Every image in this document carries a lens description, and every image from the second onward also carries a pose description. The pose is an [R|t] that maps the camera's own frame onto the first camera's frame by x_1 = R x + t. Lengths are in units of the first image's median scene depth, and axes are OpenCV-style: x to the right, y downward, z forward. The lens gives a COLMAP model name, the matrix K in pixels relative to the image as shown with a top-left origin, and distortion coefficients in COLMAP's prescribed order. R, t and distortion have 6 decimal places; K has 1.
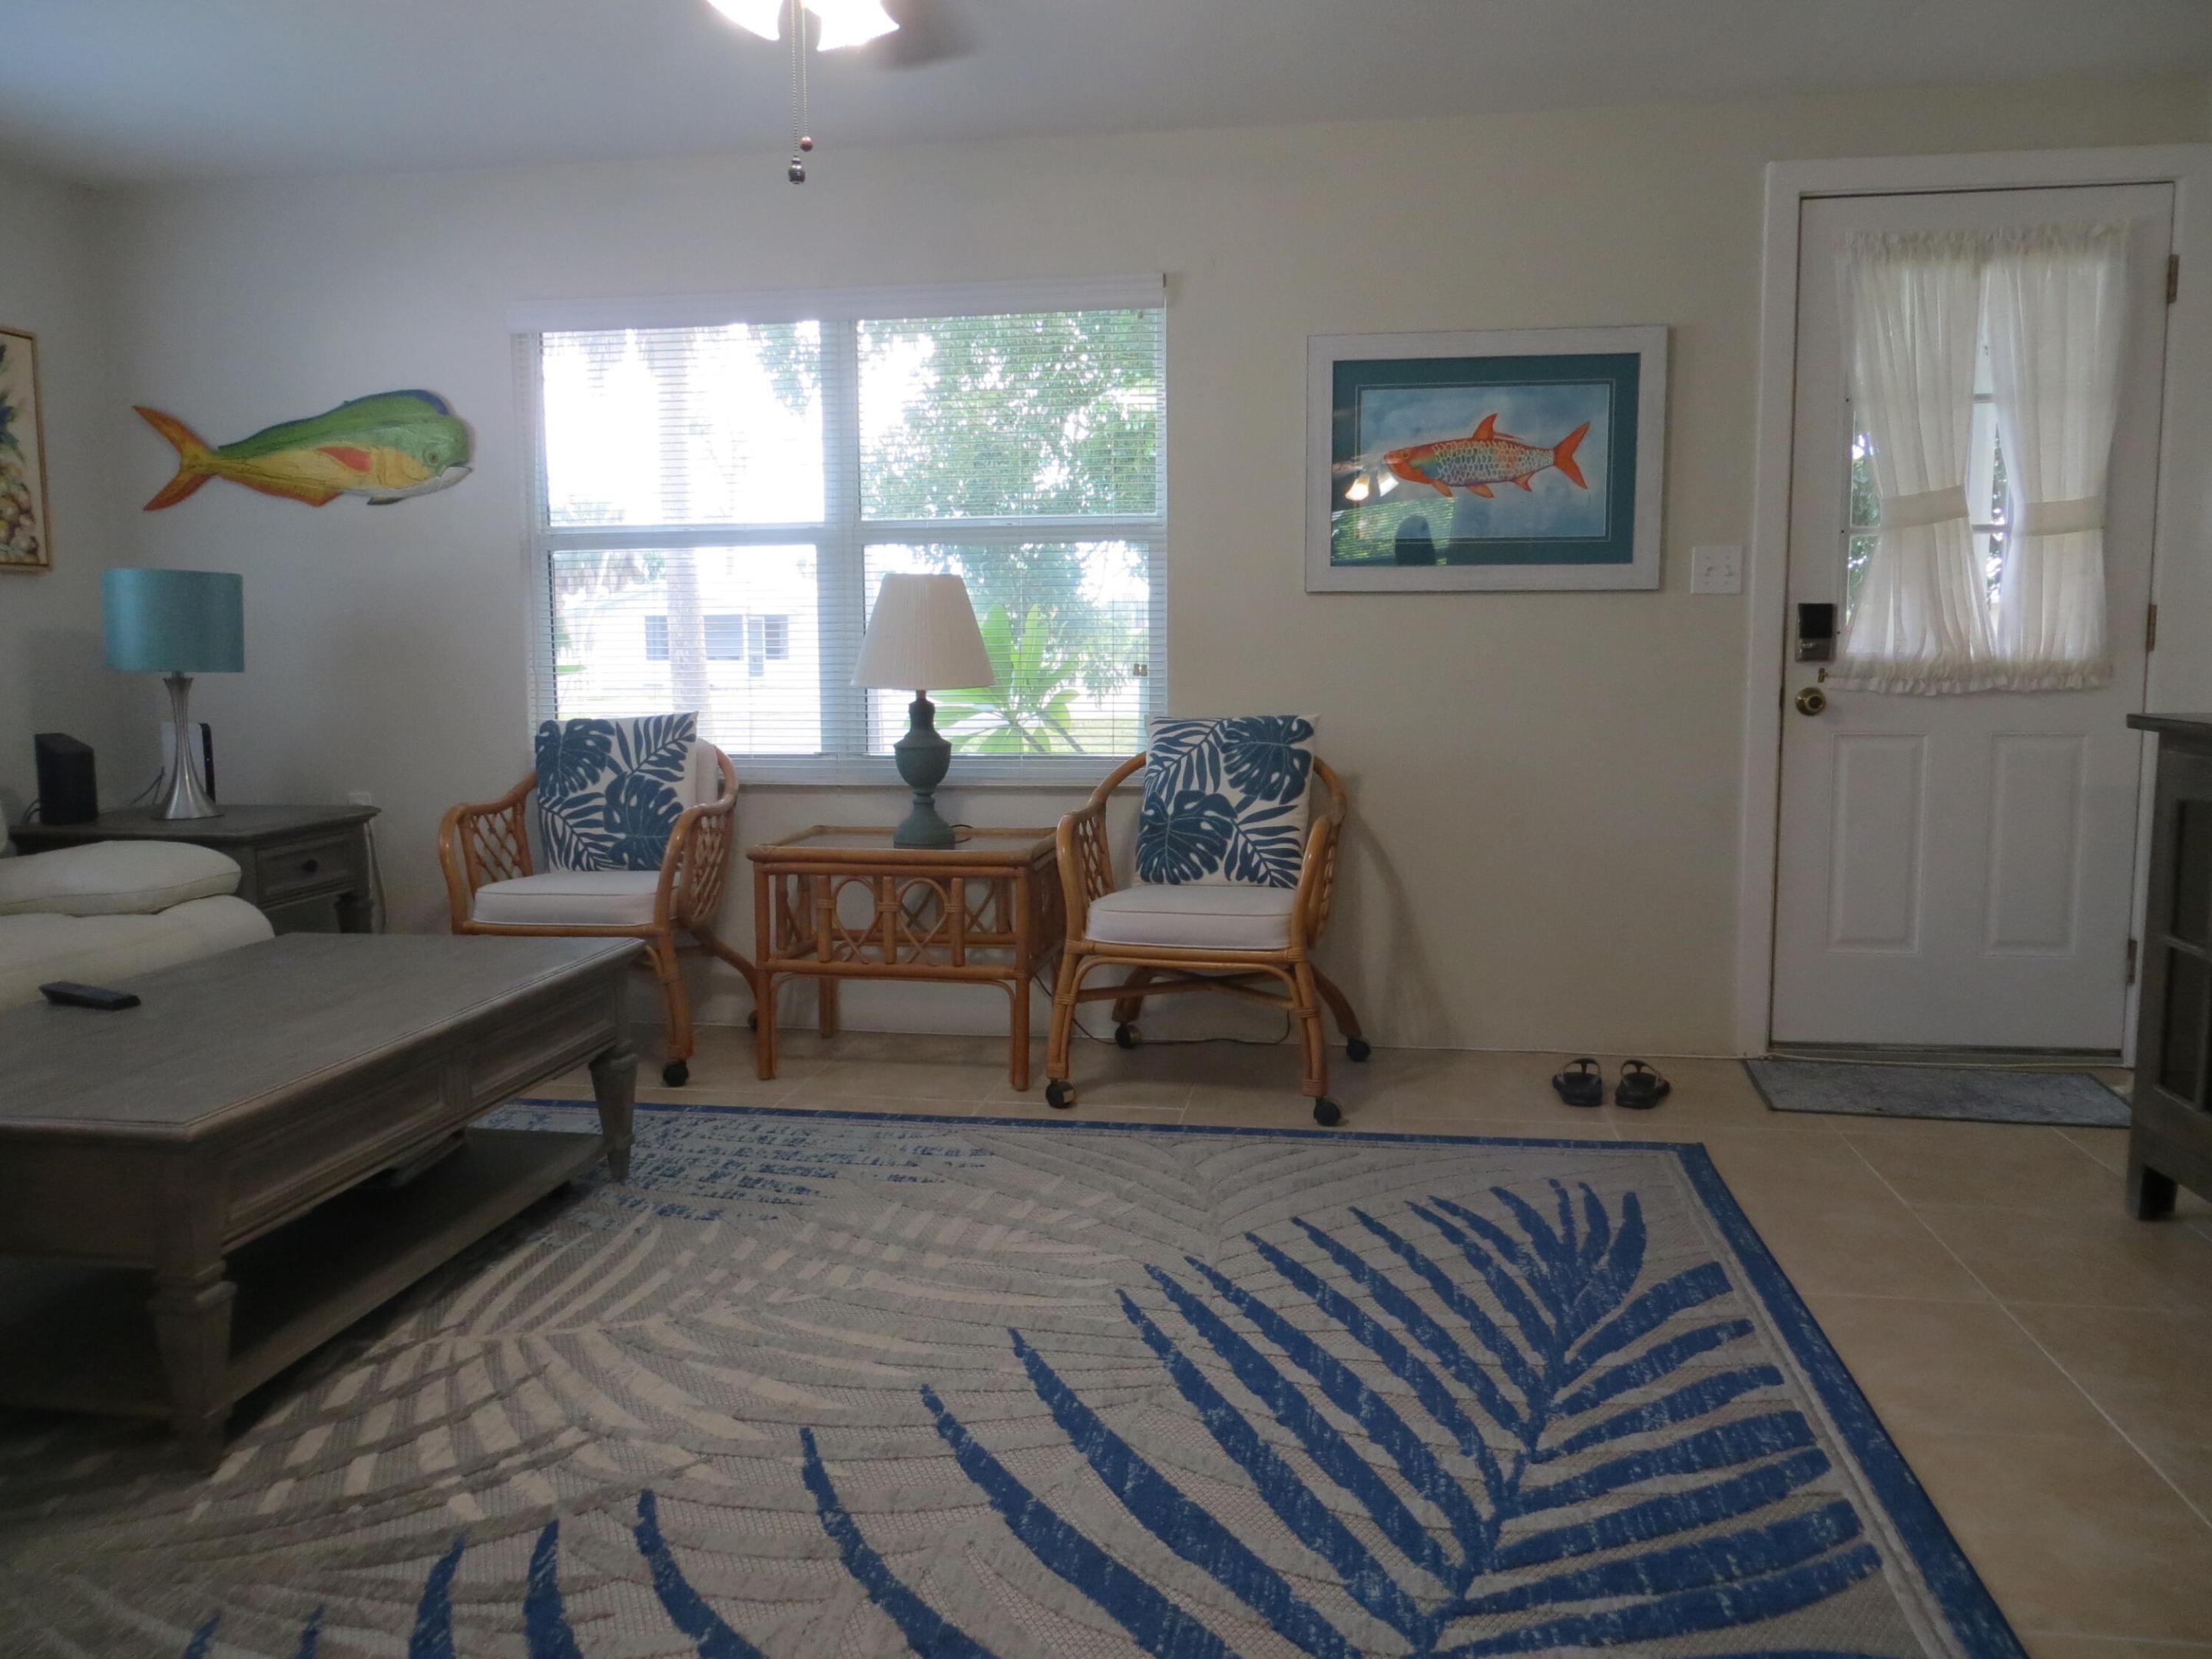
lens RADIAL K [[1652.9, 0, 1106.7], [0, 1652.9, 836.7], [0, 0, 1]] dist [-0.013339, -0.003279]
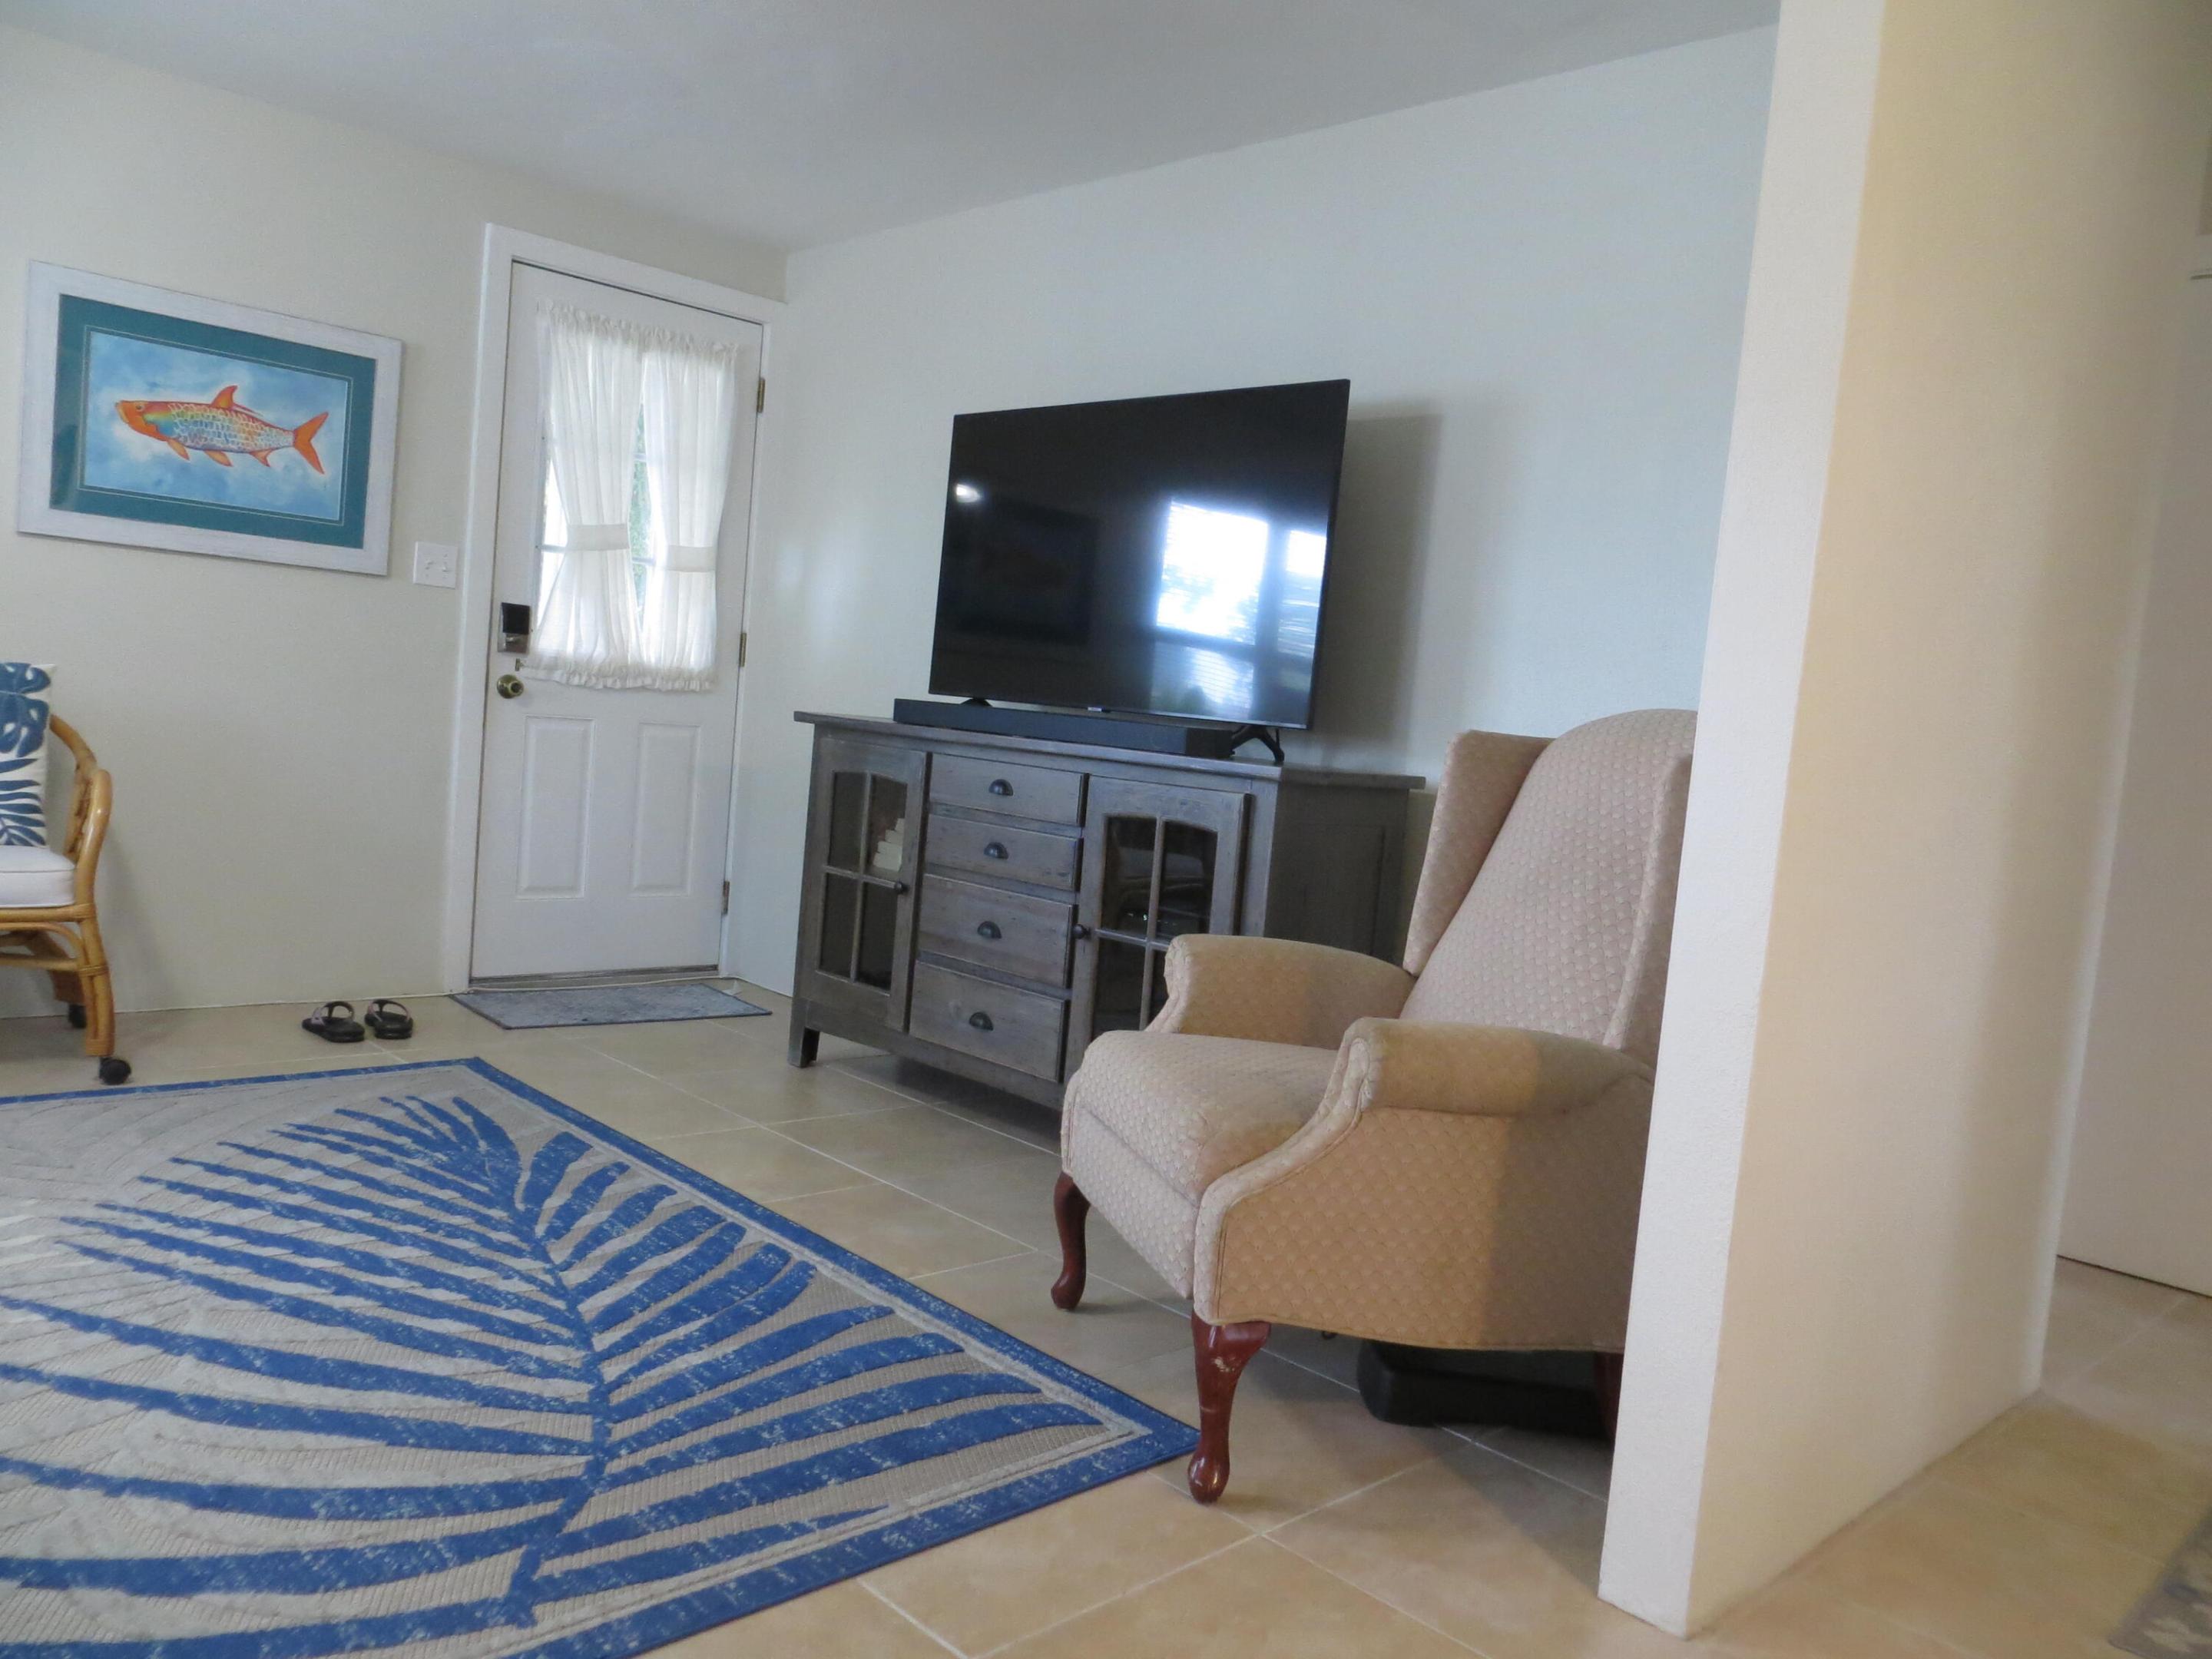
lens RADIAL K [[1652.9, 0, 1106.7], [0, 1652.9, 836.7], [0, 0, 1]] dist [-0.013339, -0.003279]
pose [[0.597934, -0.001883, 0.801543, -0.353264], [-0.002402, 0.999989, 0.004141, 0.026256], [-0.801542, -0.004401, 0.597923, -0.067691]]
